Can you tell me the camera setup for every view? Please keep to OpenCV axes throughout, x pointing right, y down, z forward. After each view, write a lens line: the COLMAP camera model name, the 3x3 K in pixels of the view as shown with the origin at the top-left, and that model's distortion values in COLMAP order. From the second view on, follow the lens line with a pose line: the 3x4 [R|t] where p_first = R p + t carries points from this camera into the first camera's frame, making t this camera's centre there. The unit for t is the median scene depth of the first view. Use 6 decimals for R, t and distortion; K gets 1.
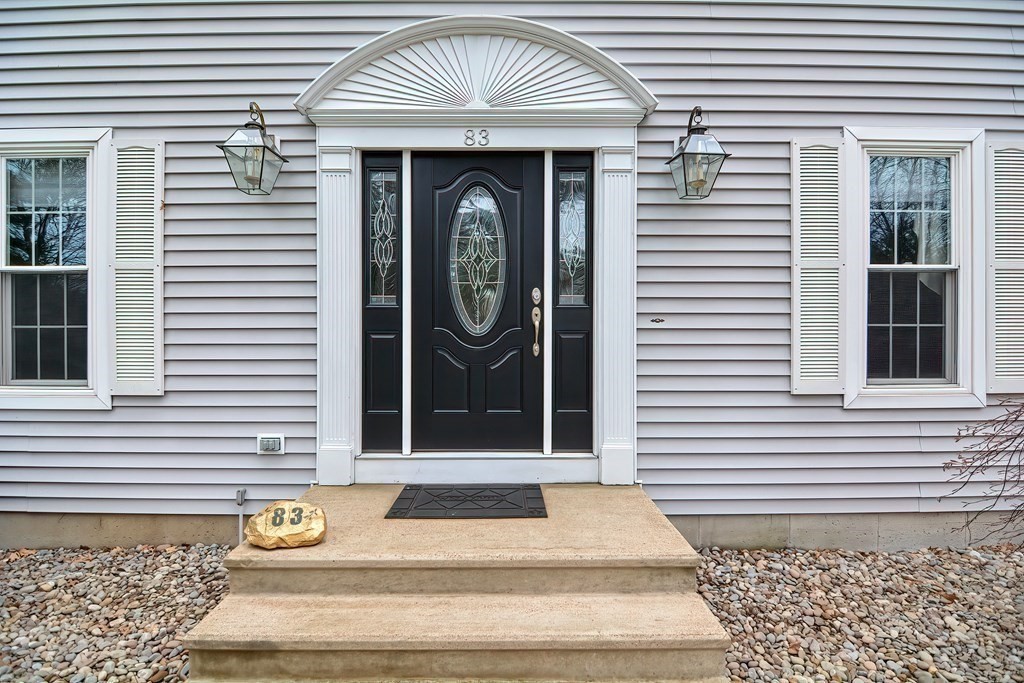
lens RADIAL K [[499.0, 0, 513.3], [0, 499.0, 347.2], [0, 0, 1]] dist [-0.003012, -0.002388]
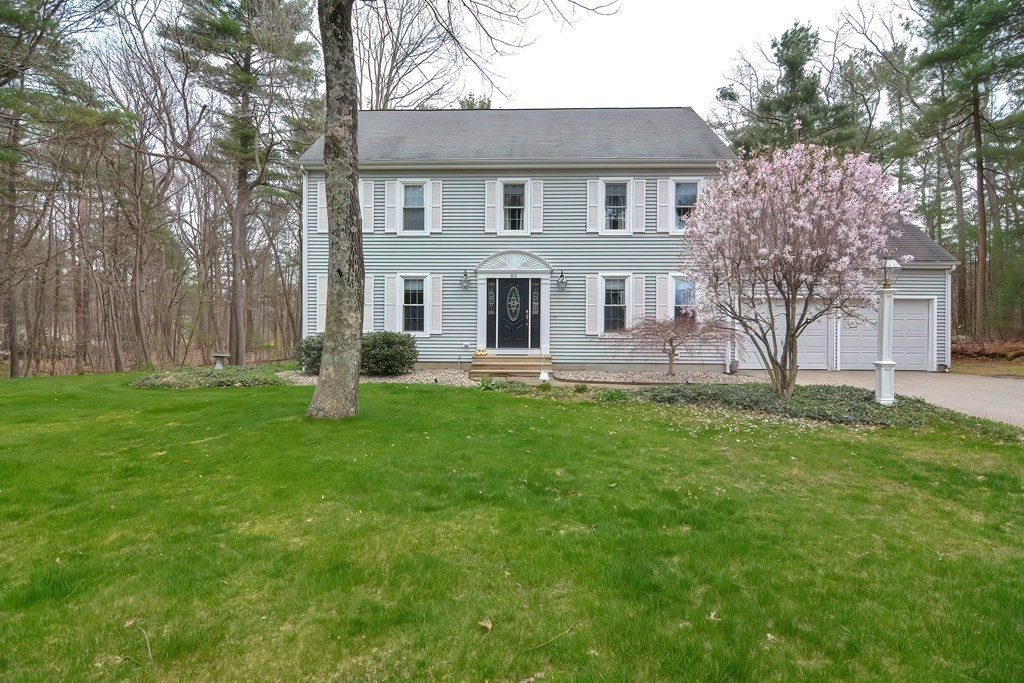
lens RADIAL K [[412.6, 0, 511.0], [0, 412.6, 339.4], [0, 0, 1]] dist [0.004206, 0.000084]
pose [[0.999556, 0.004505, -0.029444, 0.013782], [-0.004672, 0.999973, -0.005628, 0.156618], [0.029418, 0.005763, 0.999551, -2.583660]]
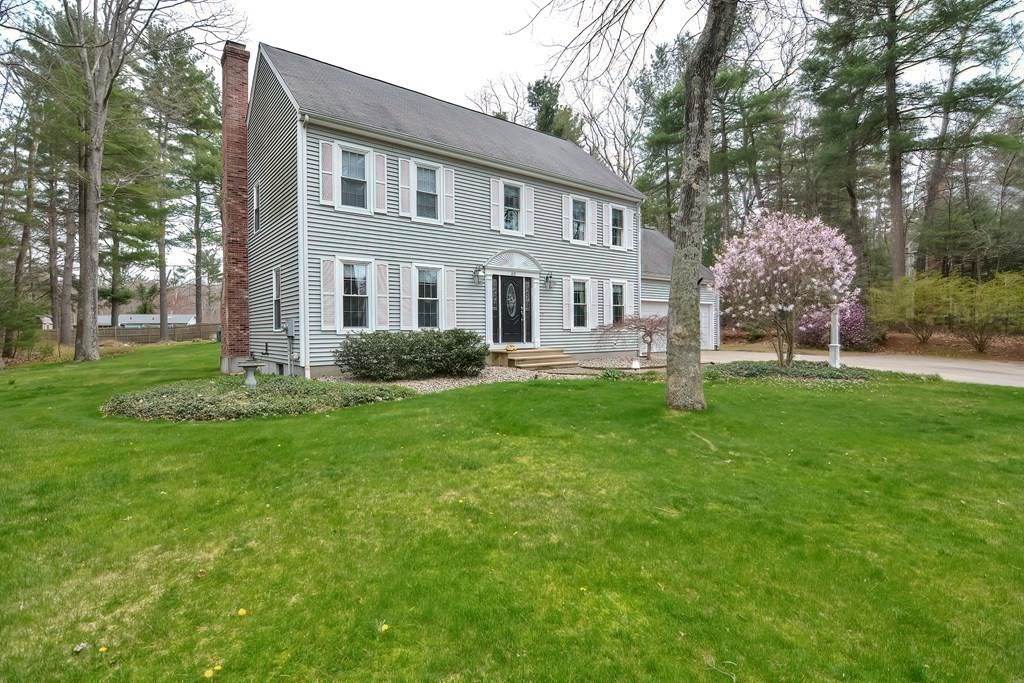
lens RADIAL K [[499.0, 0, 512.9], [0, 499.0, 336.6], [0, 0, 1]] dist [-0.003012, -0.002388]
pose [[0.784895, -0.015409, 0.619437, -2.891879], [0.017911, 0.999837, 0.002177, 0.147631], [-0.619370, 0.009386, 0.785043, -2.566703]]
